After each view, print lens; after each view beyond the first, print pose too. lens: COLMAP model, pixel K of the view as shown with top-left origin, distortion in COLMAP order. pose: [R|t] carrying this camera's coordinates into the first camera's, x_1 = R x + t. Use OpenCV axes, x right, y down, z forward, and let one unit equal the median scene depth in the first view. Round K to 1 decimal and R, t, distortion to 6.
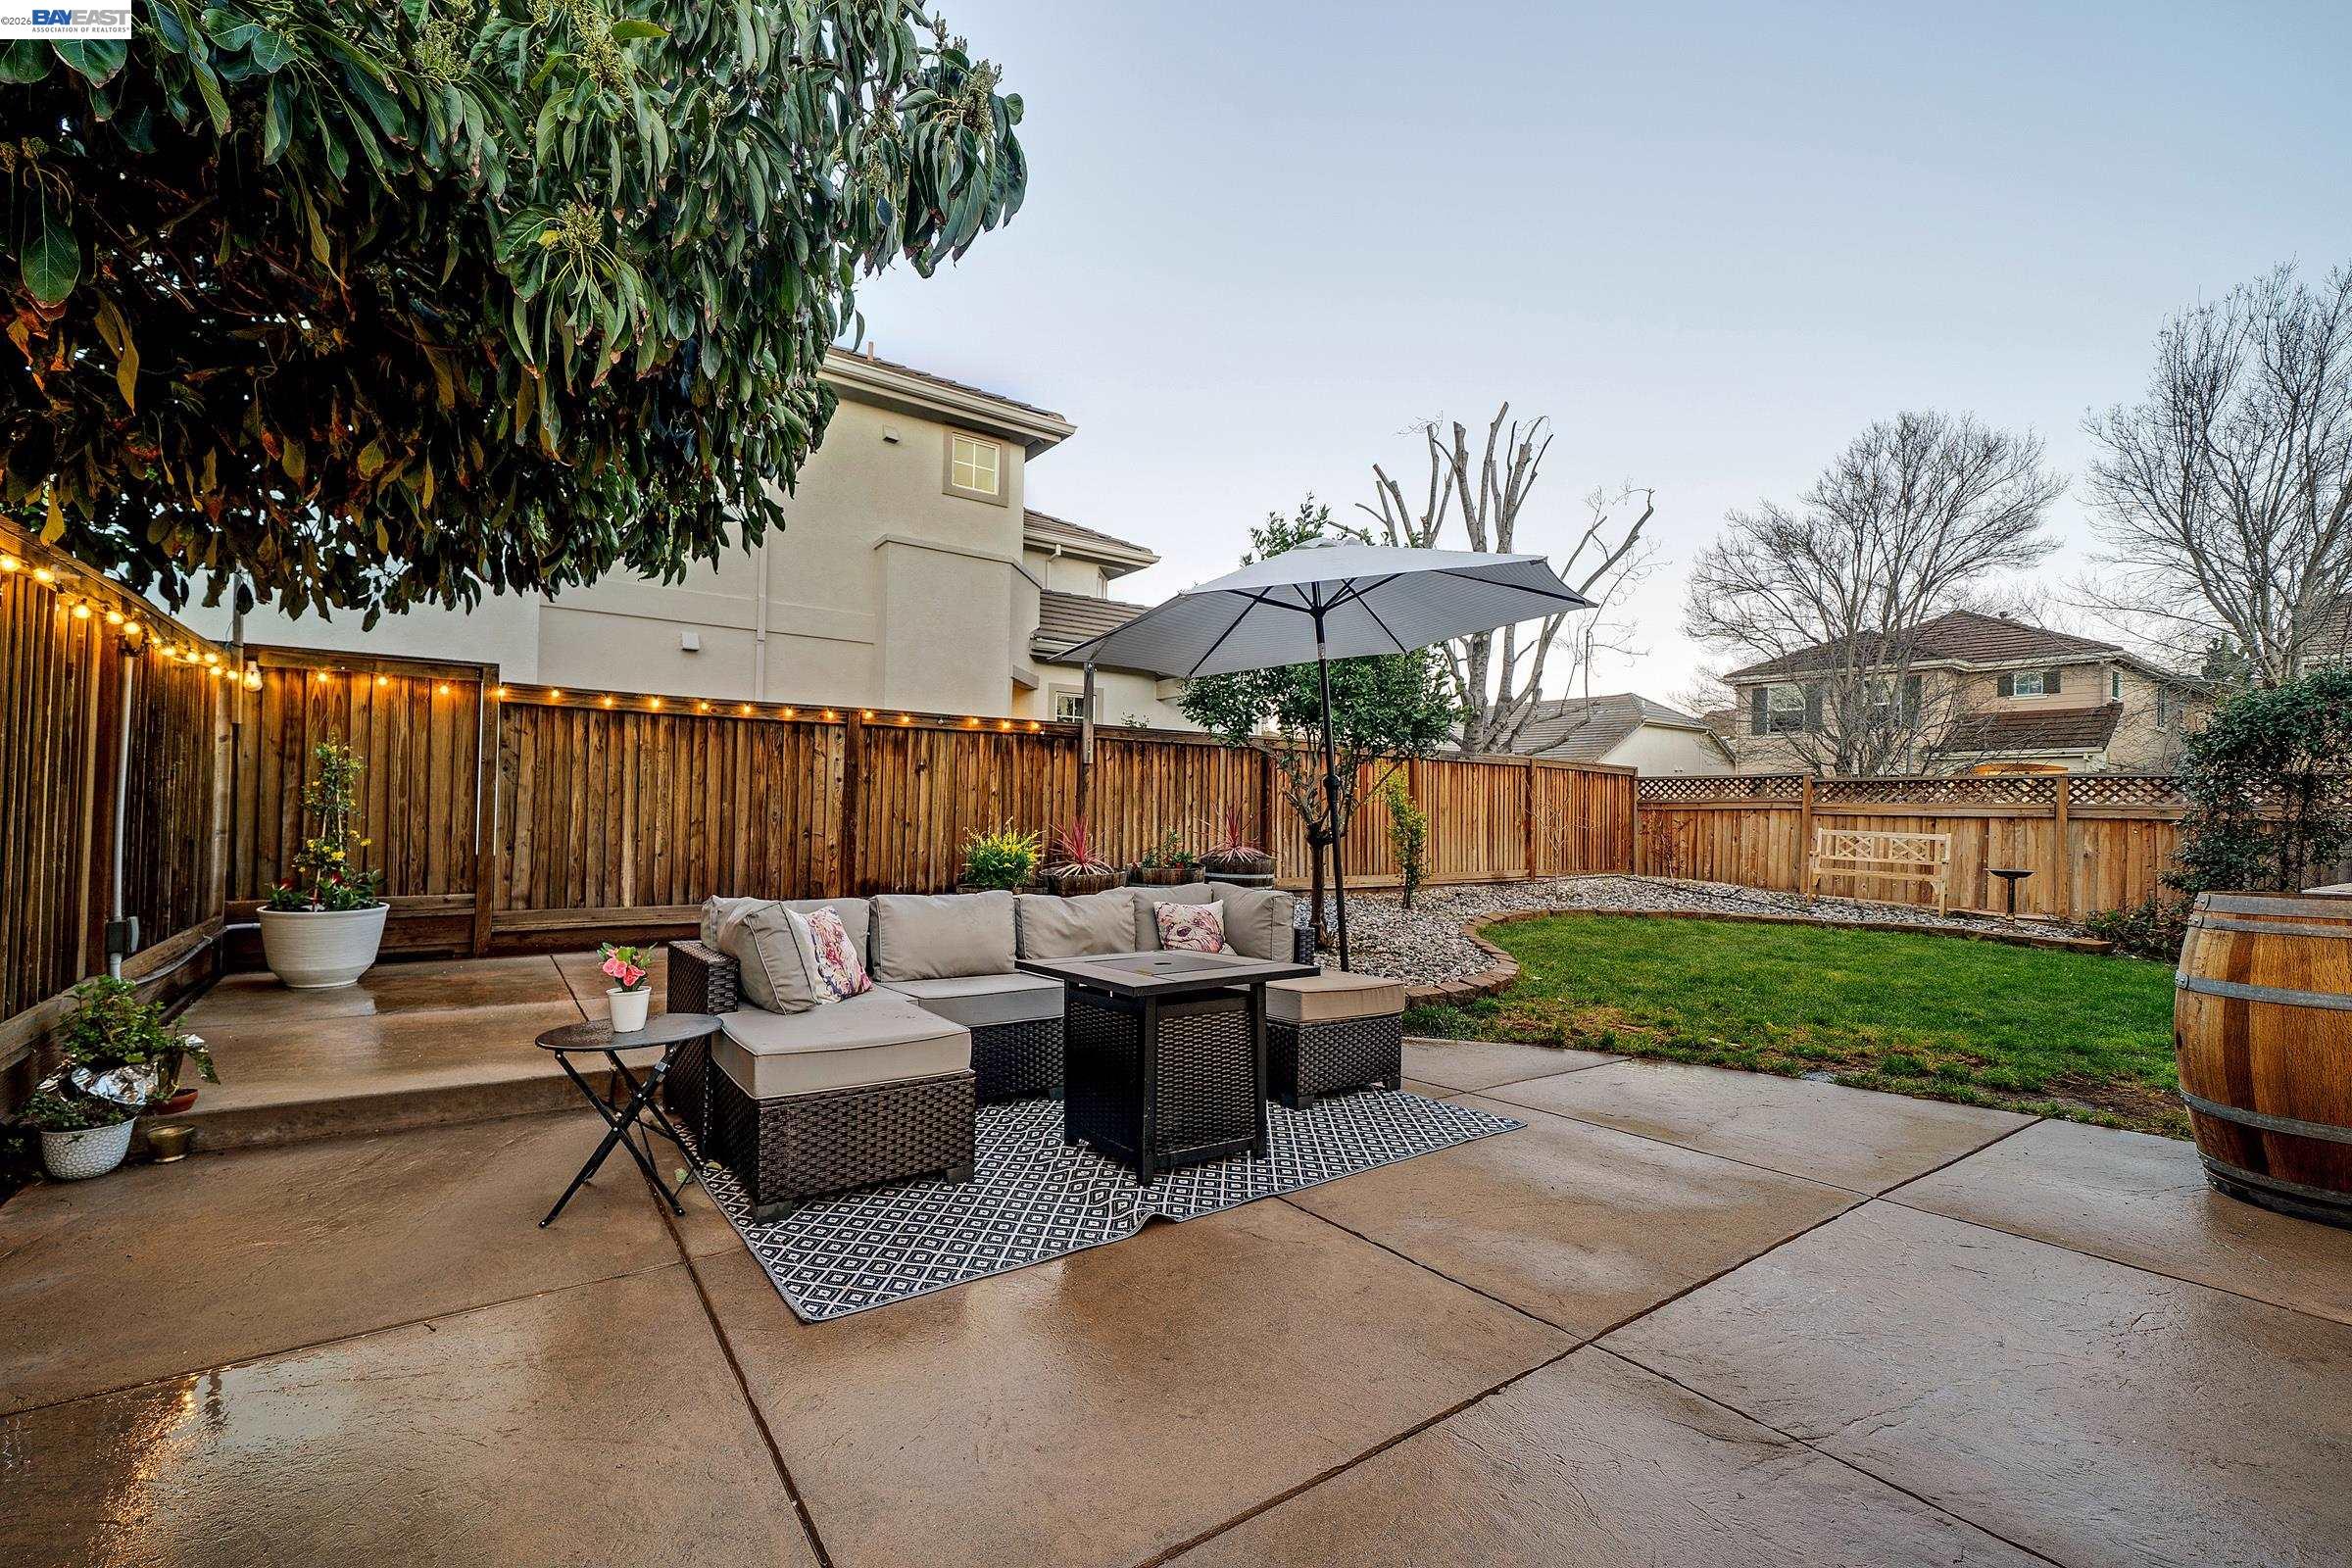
lens RADIAL K [[956.0, 0, 1174.2], [0, 956.0, 783.4], [0, 0, 1]] dist [0.000309, -0.000016]
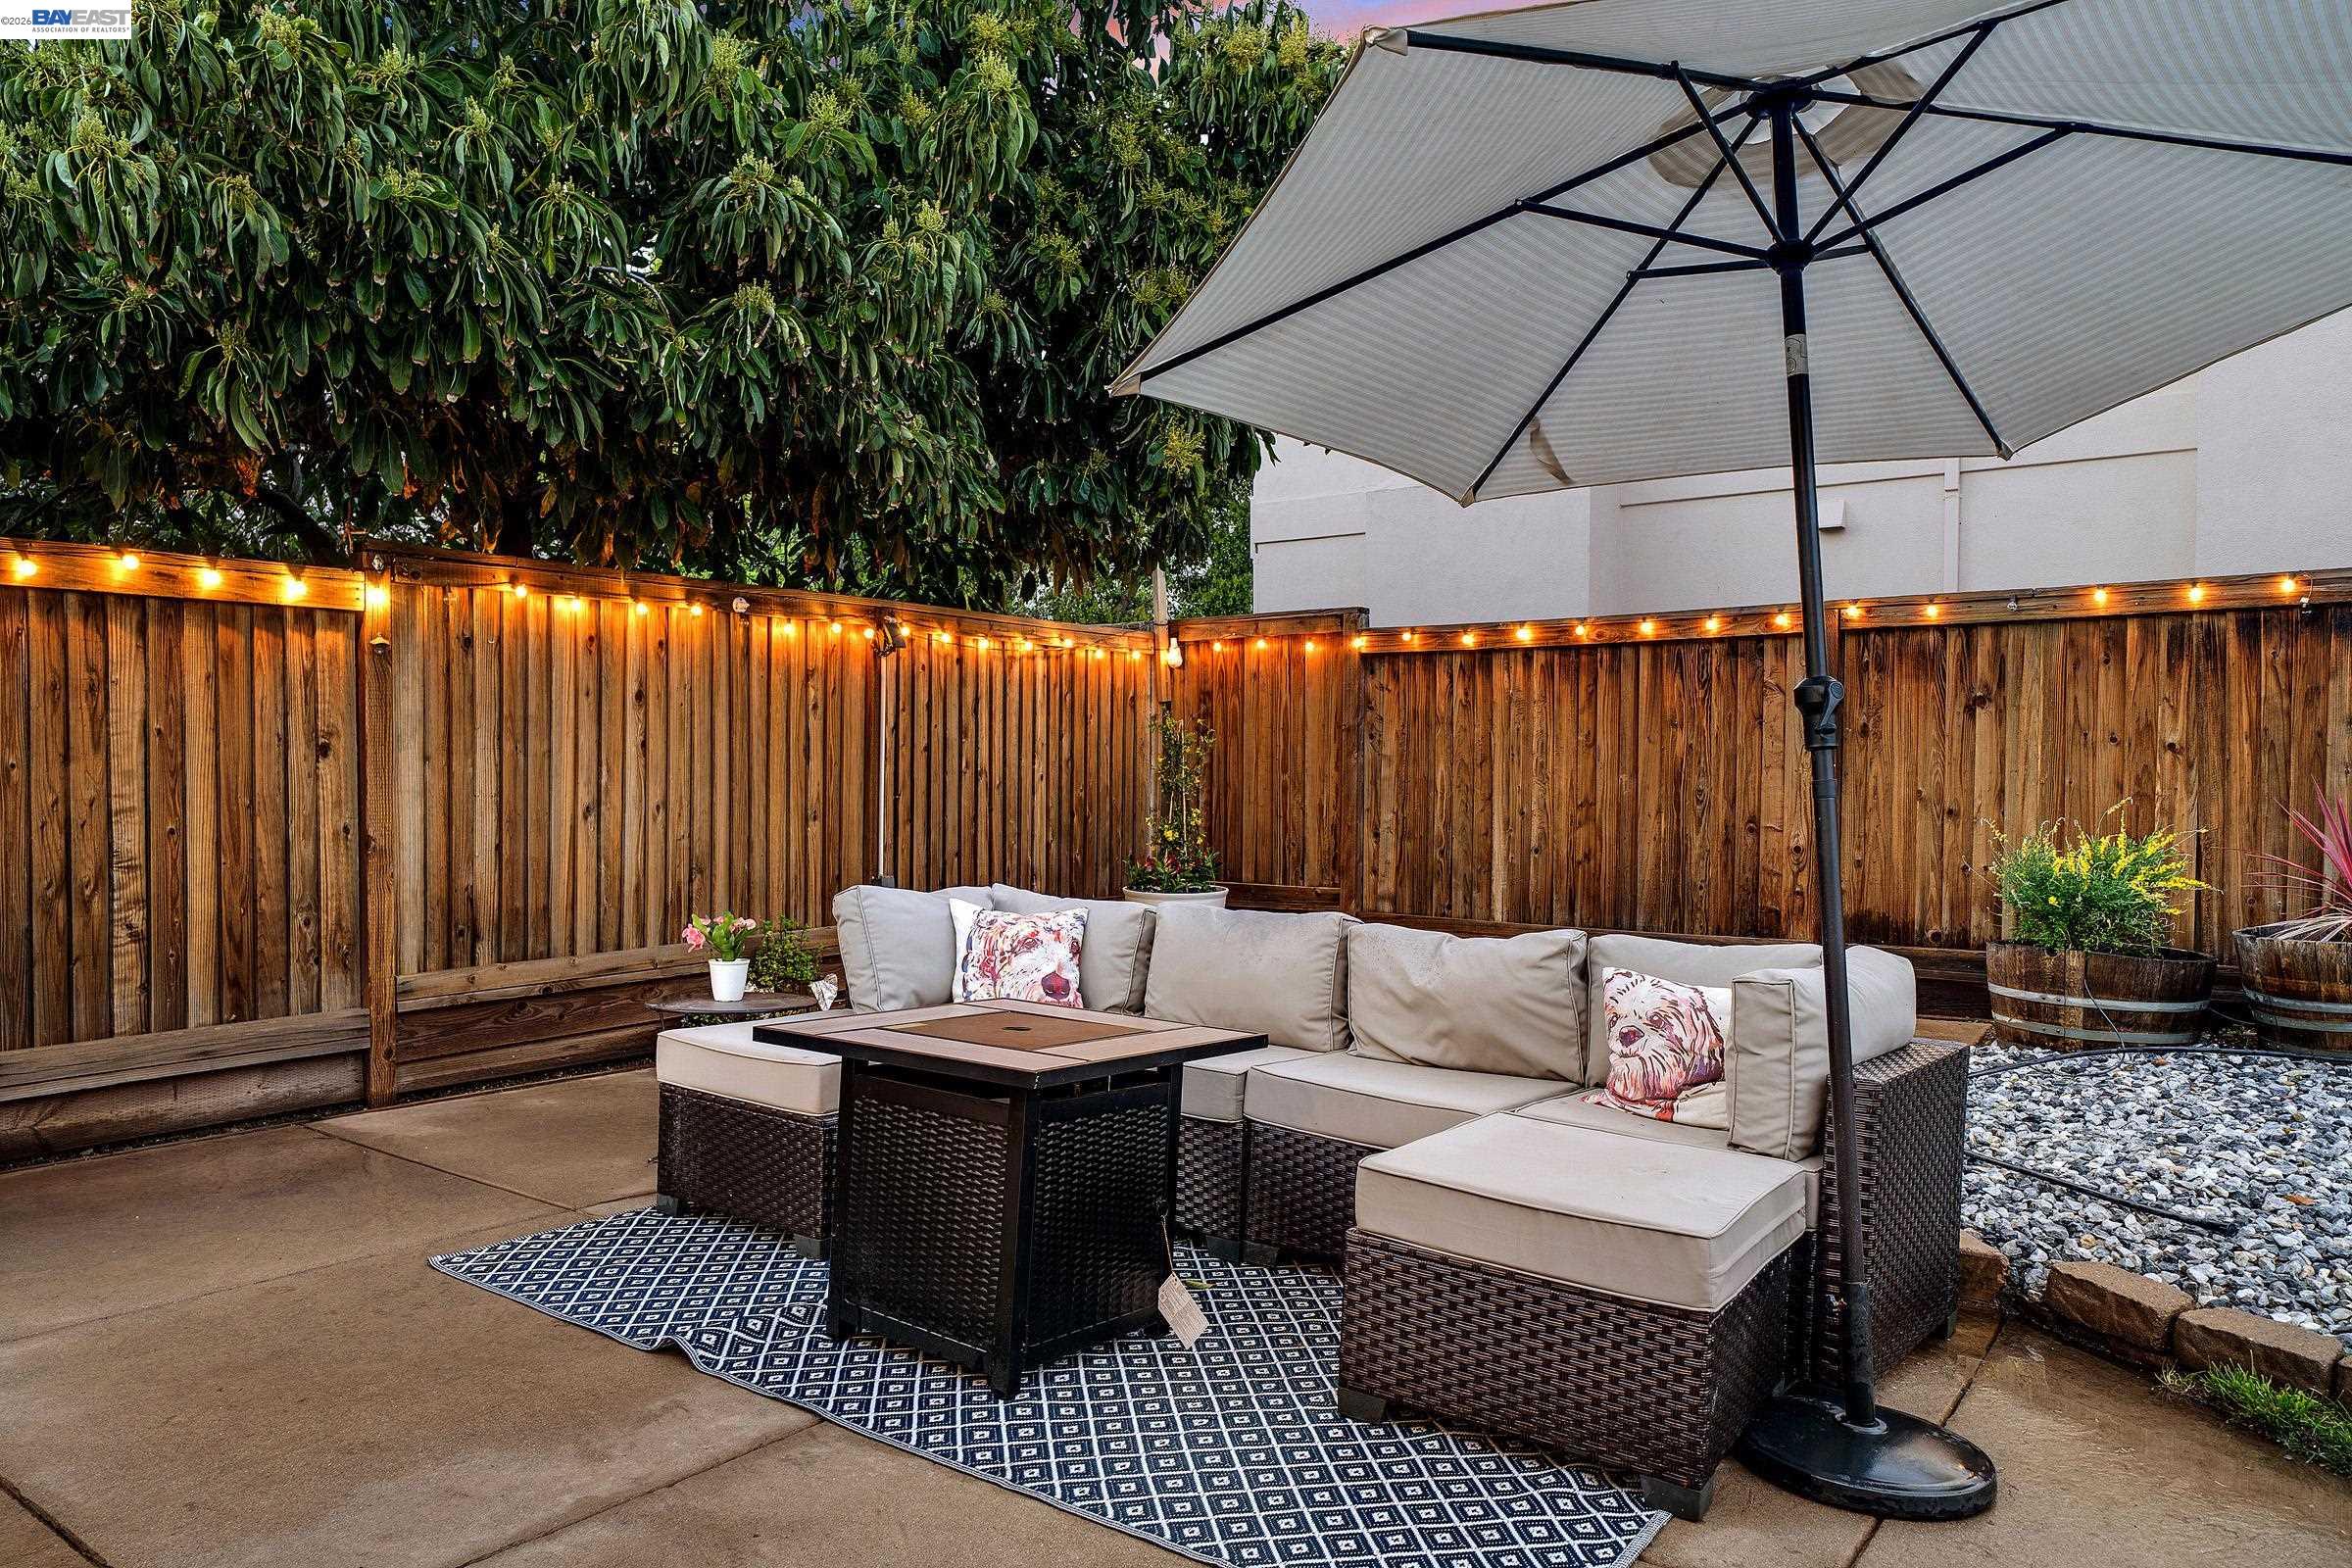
lens RADIAL K [[1585.5, 0, 1175.7], [0, 1585.5, 795.1], [0, 0, 1]] dist [-0.007505, -0.001407]
pose [[0.310980, -0.001472, -0.950415, 0.477038], [0.027304, 0.999600, 0.007386, 0.018519], [0.950024, -0.028247, 0.310896, 0.393320]]
